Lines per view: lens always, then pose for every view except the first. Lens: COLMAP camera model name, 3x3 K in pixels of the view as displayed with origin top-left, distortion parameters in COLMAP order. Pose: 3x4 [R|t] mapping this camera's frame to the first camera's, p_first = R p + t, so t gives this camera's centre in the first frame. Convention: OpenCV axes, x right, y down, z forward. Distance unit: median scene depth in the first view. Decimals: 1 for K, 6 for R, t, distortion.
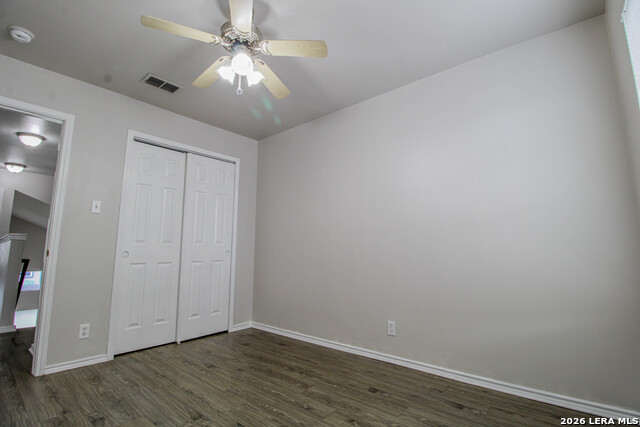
lens RADIAL K [[295.8, 0, 323.5], [0, 295.8, 212.4], [0, 0, 1]] dist [-0.008685, -0.008092]
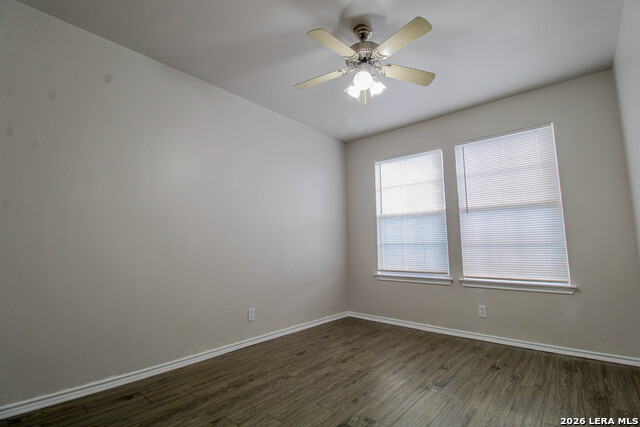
lens RADIAL K [[295.8, 0, 323.5], [0, 295.8, 214.4], [0, 0, 1]] dist [-0.008685, -0.008092]
pose [[0.012563, 0.107342, 0.994143, -1.051845], [-0.126651, 0.986385, -0.104904, 0.104827], [-0.991868, -0.124592, 0.025987, 0.829185]]
